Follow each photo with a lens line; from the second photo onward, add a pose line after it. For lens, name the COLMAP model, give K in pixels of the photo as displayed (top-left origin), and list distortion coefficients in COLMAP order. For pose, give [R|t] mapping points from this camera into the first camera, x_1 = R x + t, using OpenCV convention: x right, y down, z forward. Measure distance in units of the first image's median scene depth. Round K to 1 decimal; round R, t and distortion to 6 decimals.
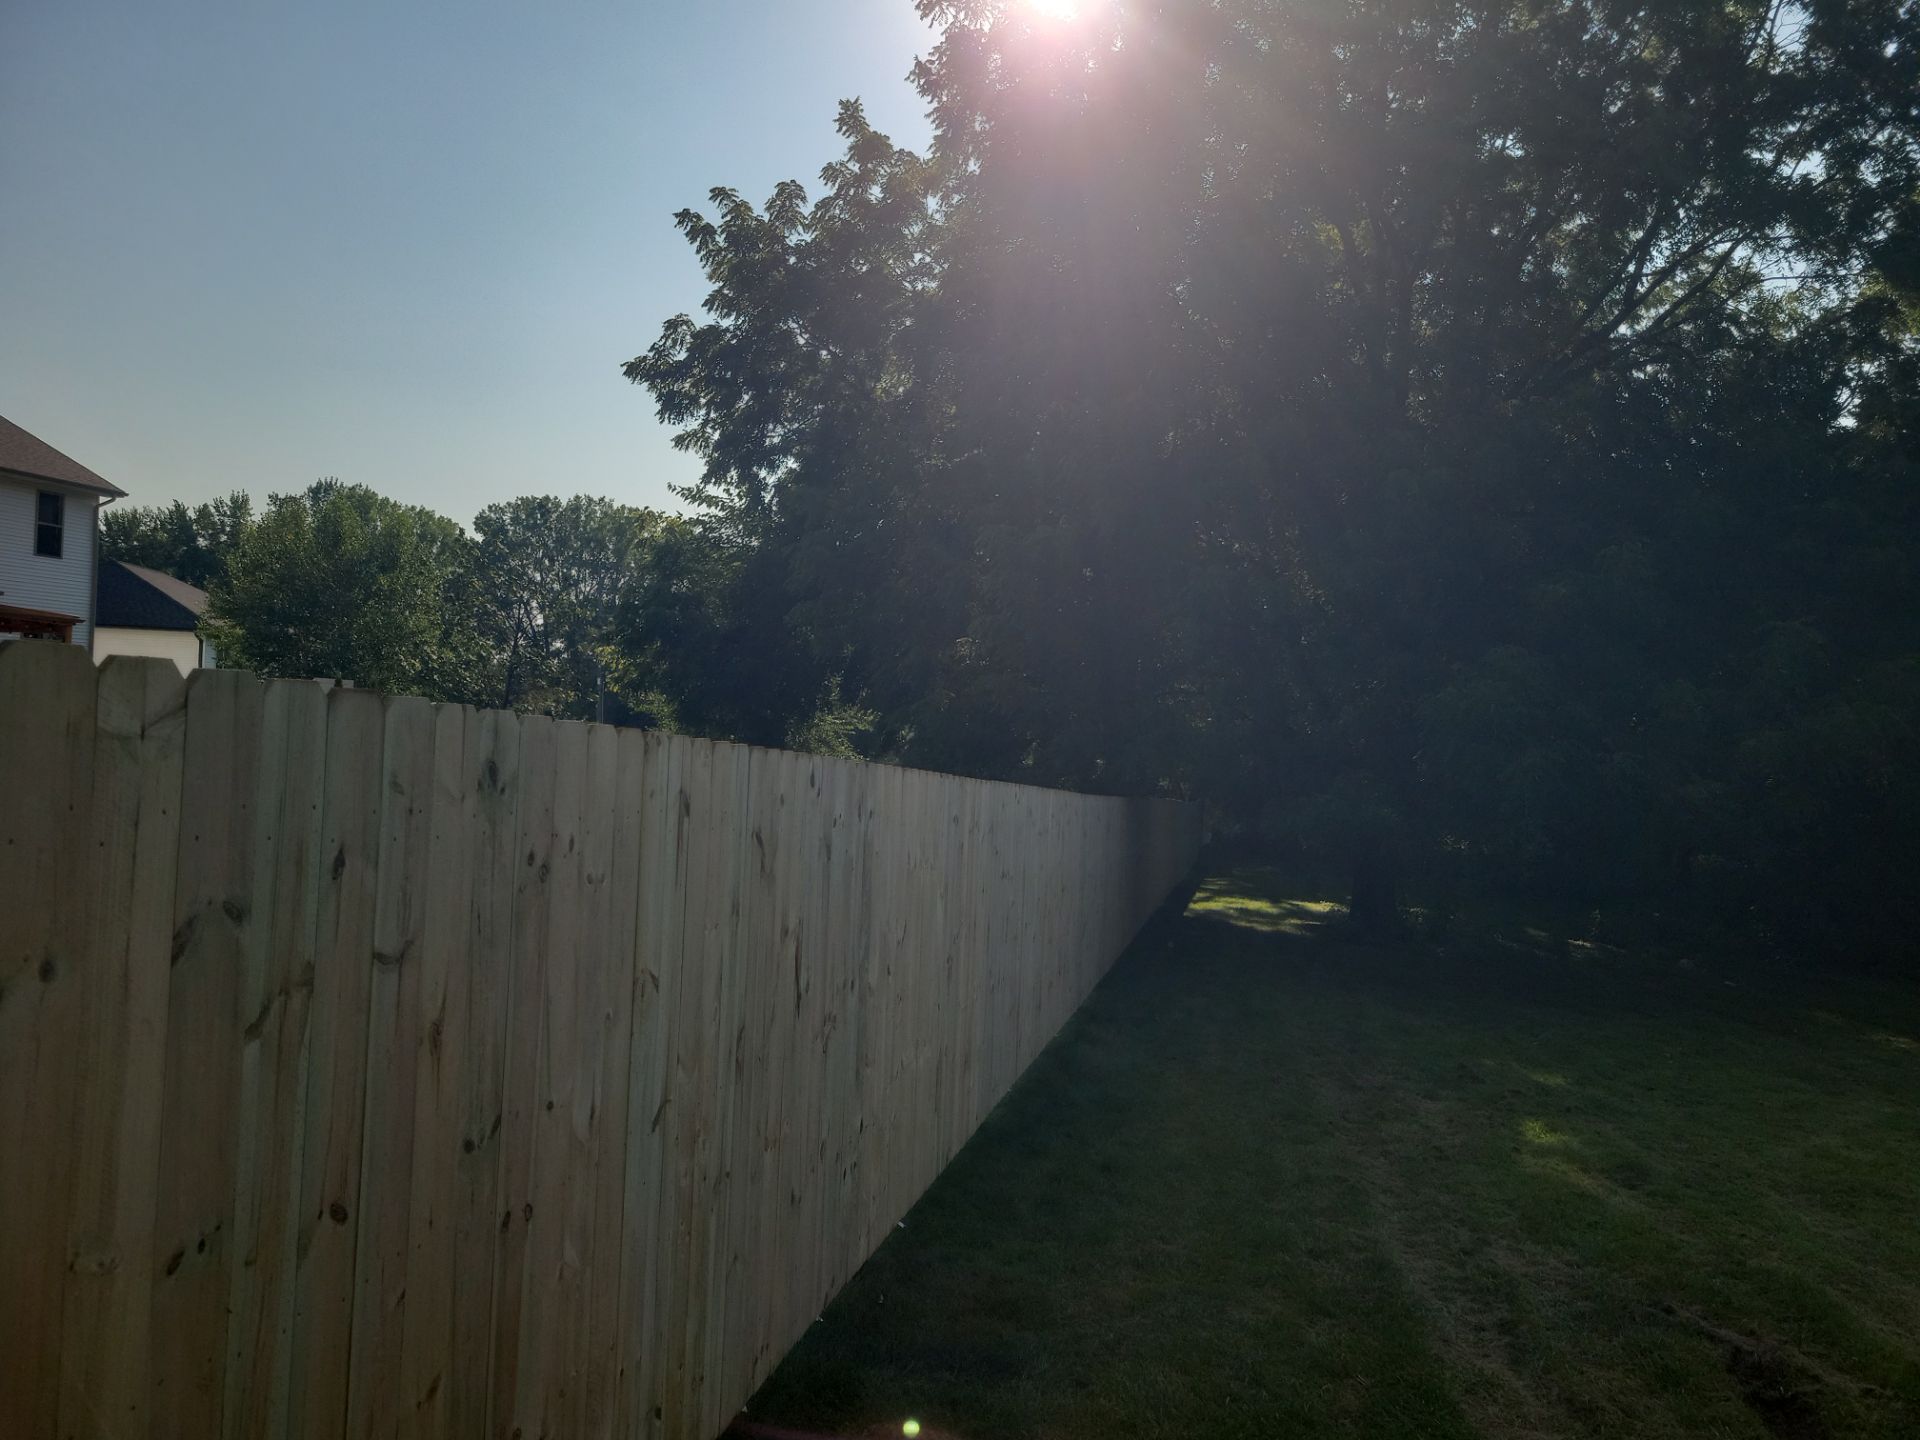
lens RADIAL K [[1446.0, 0, 960.0], [0, 1446.0, 720.0], [0, 0, 1]] dist [0.004259, 0.001754]
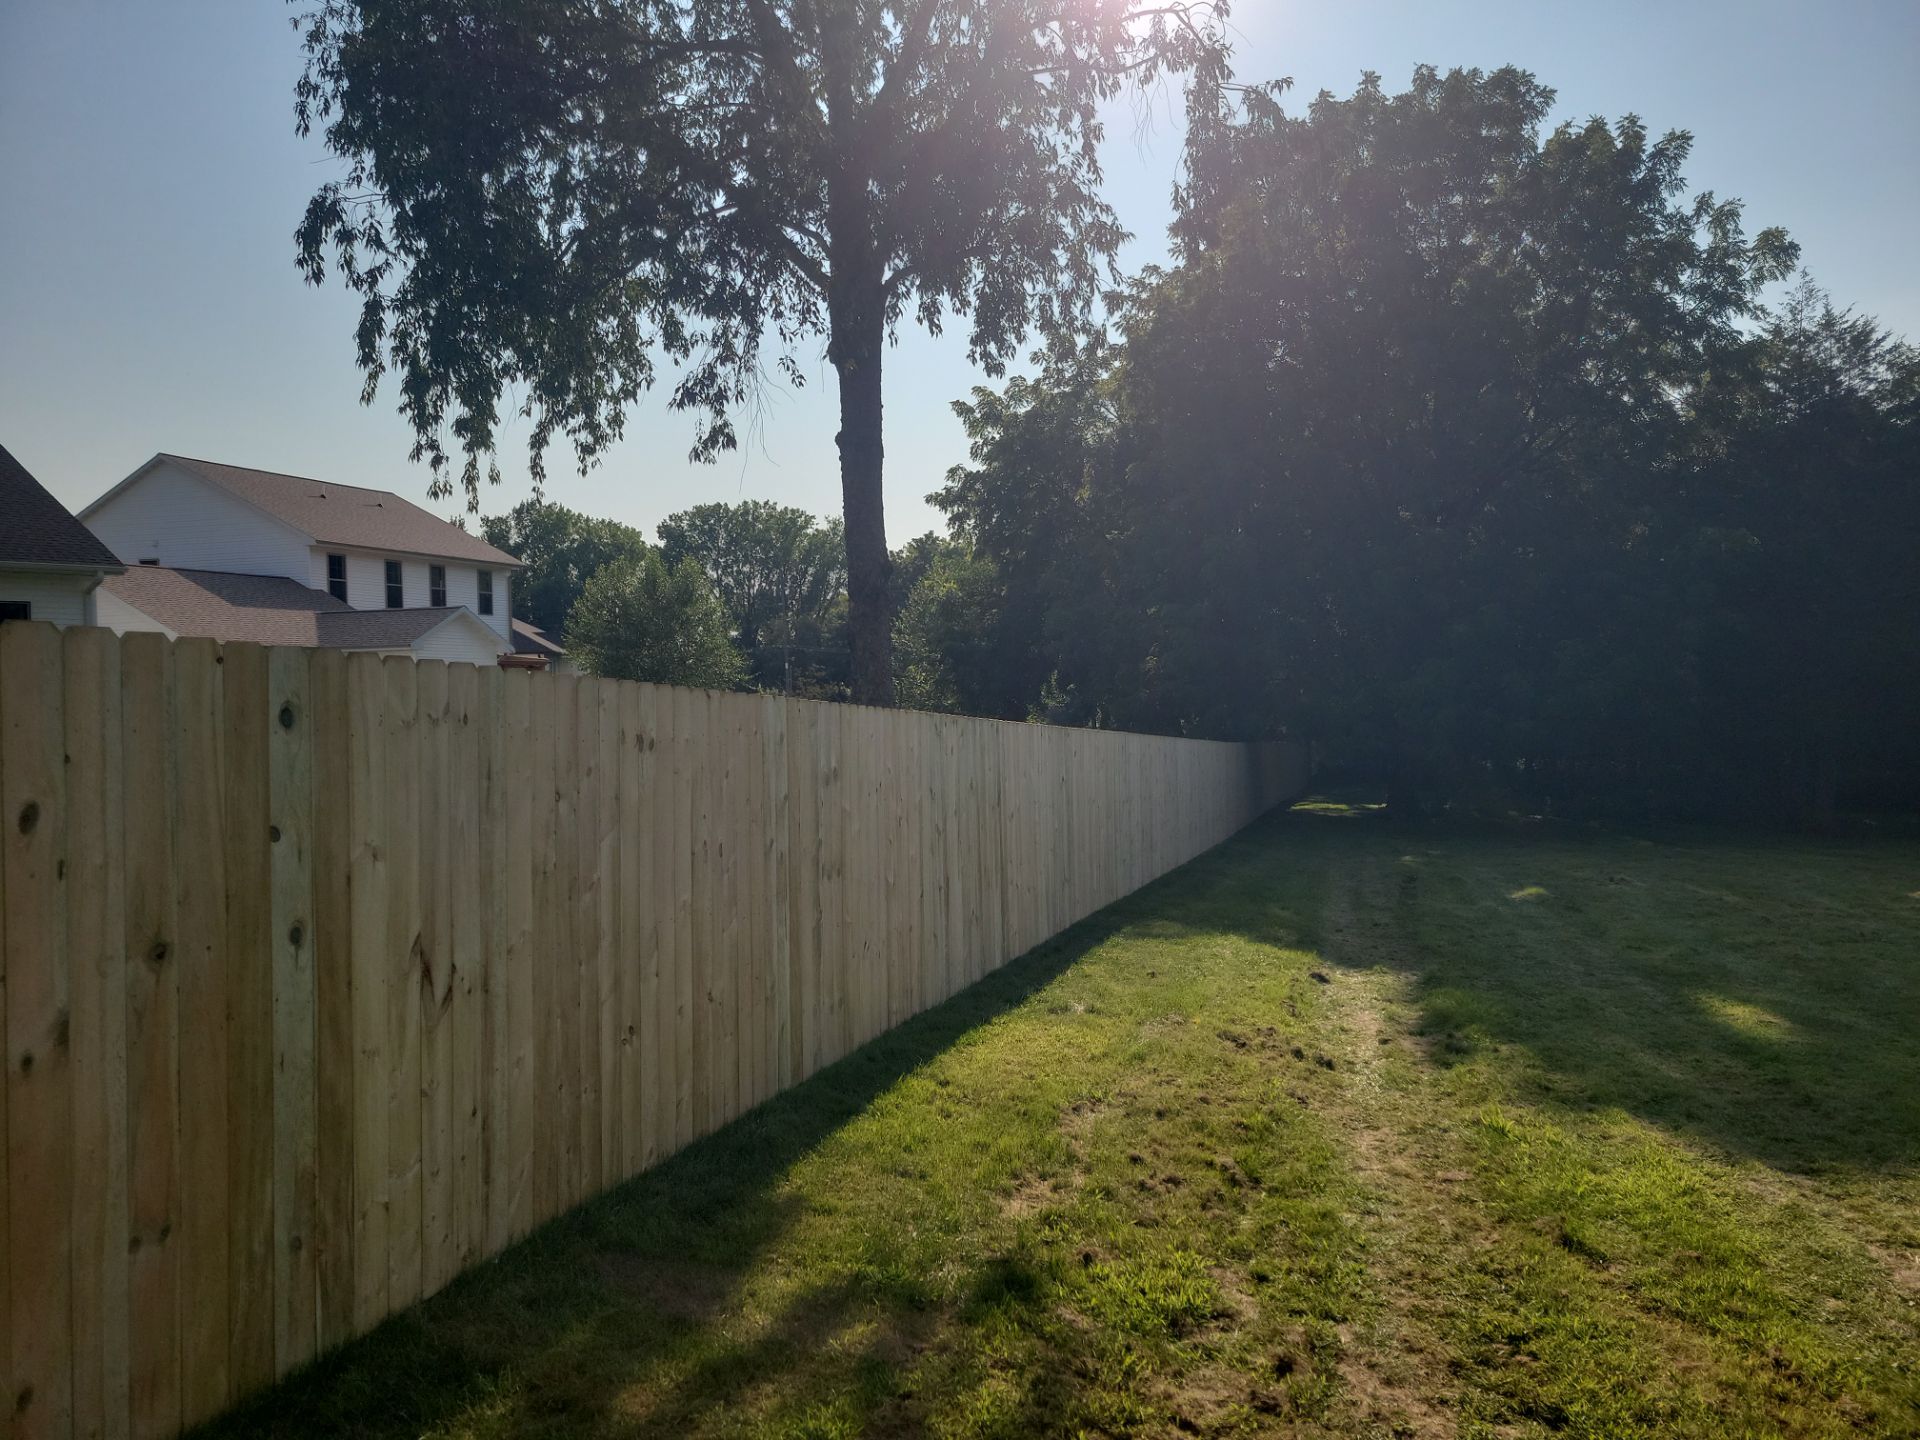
lens RADIAL K [[1374.2, 0, 960.0], [0, 1374.2, 720.0], [0, 0, 1]] dist [0.042132, 0.000981]
pose [[0.994451, -0.053196, -0.090757, -0.007494], [0.055873, 0.998067, 0.027217, -0.003734], [0.089133, -0.032137, 0.995501, -0.067654]]
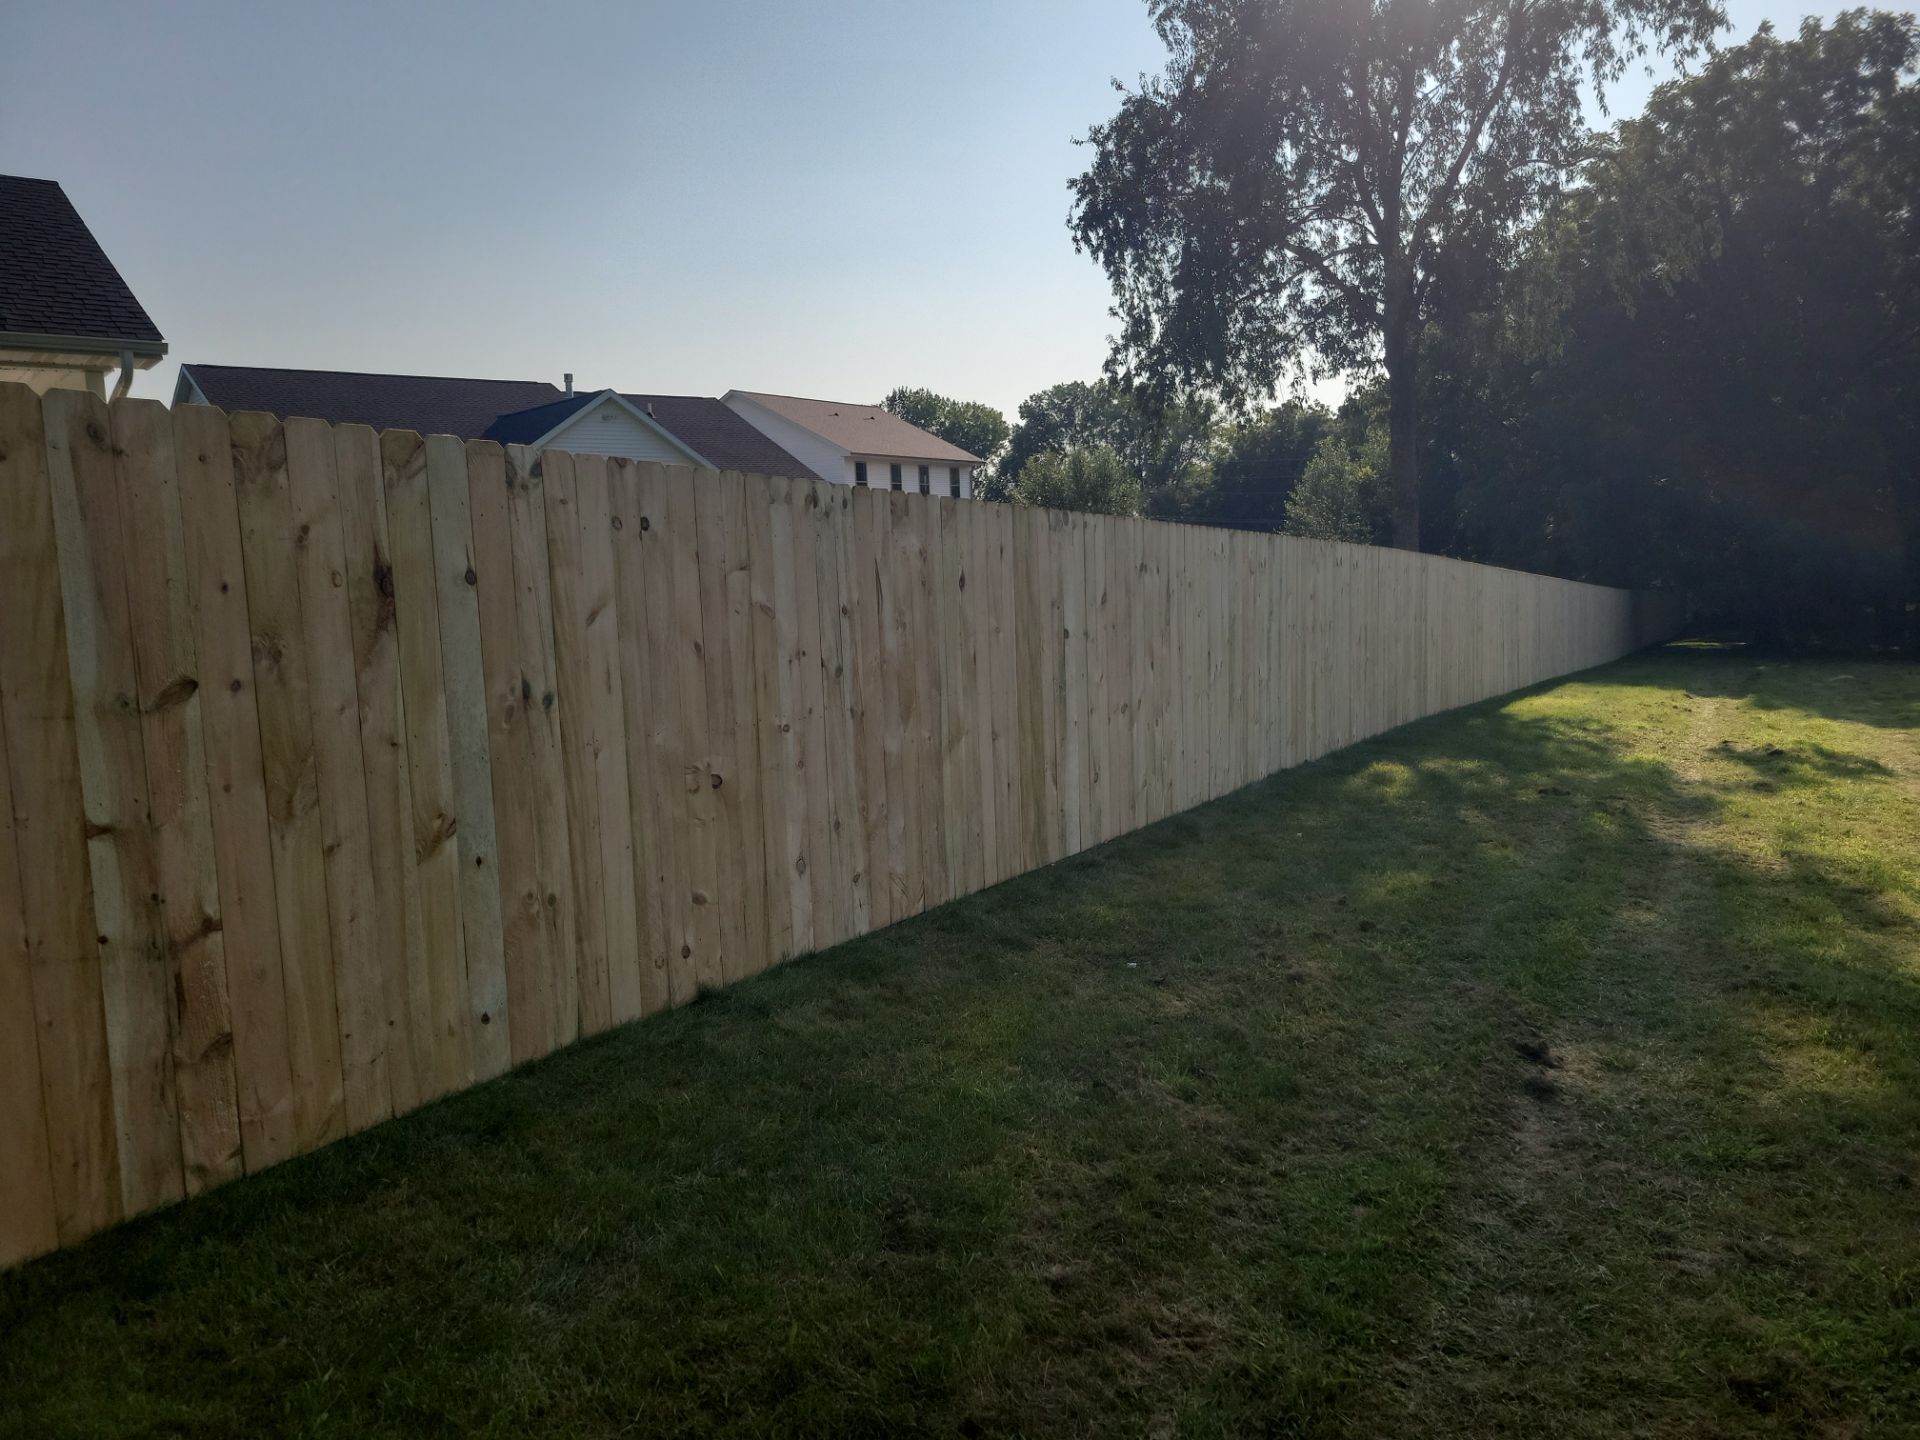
lens RADIAL K [[1374.2, 0, 960.0], [0, 1374.2, 720.0], [0, 0, 1]] dist [0.042132, 0.000981]
pose [[0.947118, -0.043538, -0.317919, -0.022747], [0.081639, 0.990845, 0.107521, -0.006275], [0.310327, -0.127789, 0.942002, -0.156538]]
